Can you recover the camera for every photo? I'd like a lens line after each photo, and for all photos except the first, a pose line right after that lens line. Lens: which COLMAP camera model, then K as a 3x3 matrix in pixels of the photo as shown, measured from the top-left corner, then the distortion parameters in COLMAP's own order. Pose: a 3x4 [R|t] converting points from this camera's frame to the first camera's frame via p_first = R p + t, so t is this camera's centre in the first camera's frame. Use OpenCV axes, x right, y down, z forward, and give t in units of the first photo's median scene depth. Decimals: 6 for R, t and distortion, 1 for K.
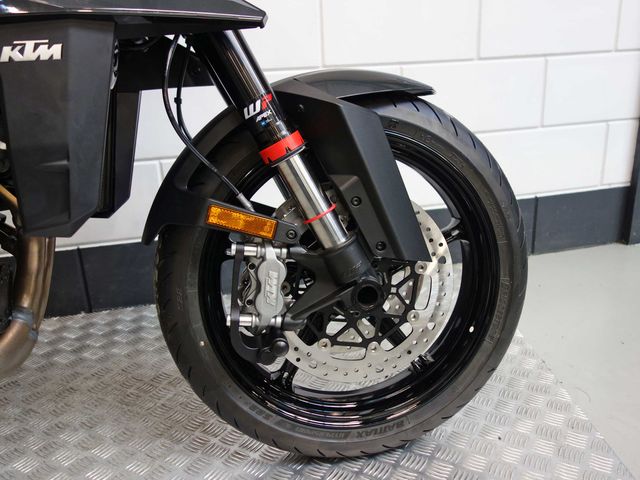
lens RADIAL K [[567.6, 0, 320.0], [0, 567.6, 240.0], [0, 0, 1]] dist [0.002620, 0.001595]
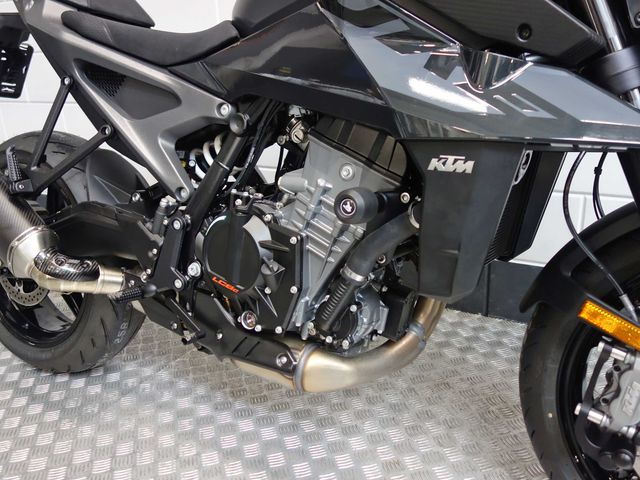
lens RADIAL K [[567.6, 0, 320.0], [0, 567.6, 240.0], [0, 0, 1]] dist [0.002620, 0.001595]
pose [[0.714303, 0.243543, -0.656093, 0.102942], [-0.201069, 0.969386, 0.140930, -0.202554], [0.670330, 0.031254, 0.741405, -0.080816]]
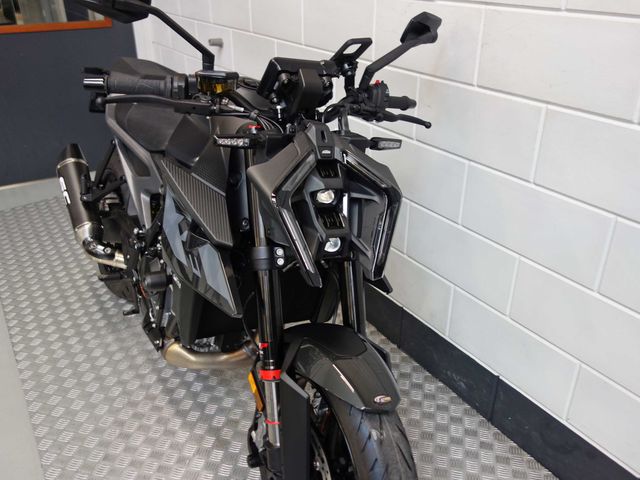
lens RADIAL K [[567.6, 0, 320.0], [0, 567.6, 240.0], [0, 0, 1]] dist [0.002620, 0.001595]
pose [[0.315907, 0.466186, -0.826362, 1.069852], [-0.312308, 0.873520, 0.373399, -1.073151], [0.895916, 0.140120, 0.421545, 0.369112]]
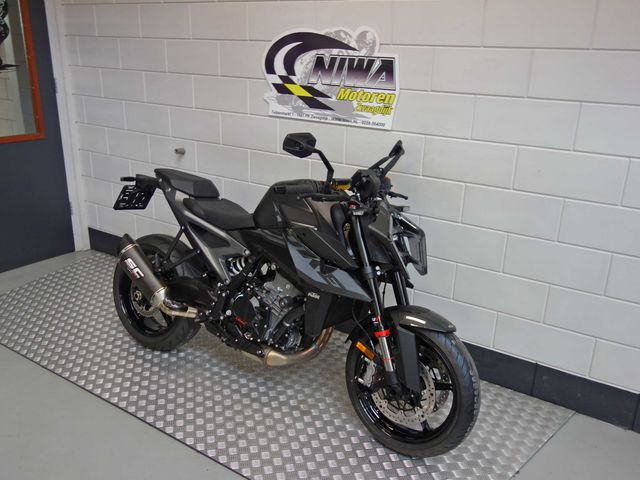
lens RADIAL K [[567.6, 0, 320.0], [0, 567.6, 240.0], [0, 0, 1]] dist [0.002620, 0.001595]
pose [[0.672740, 0.298508, -0.676989, 1.511333], [-0.288178, 0.948458, 0.131838, -0.881483], [0.681450, 0.106401, 0.724089, -1.370025]]
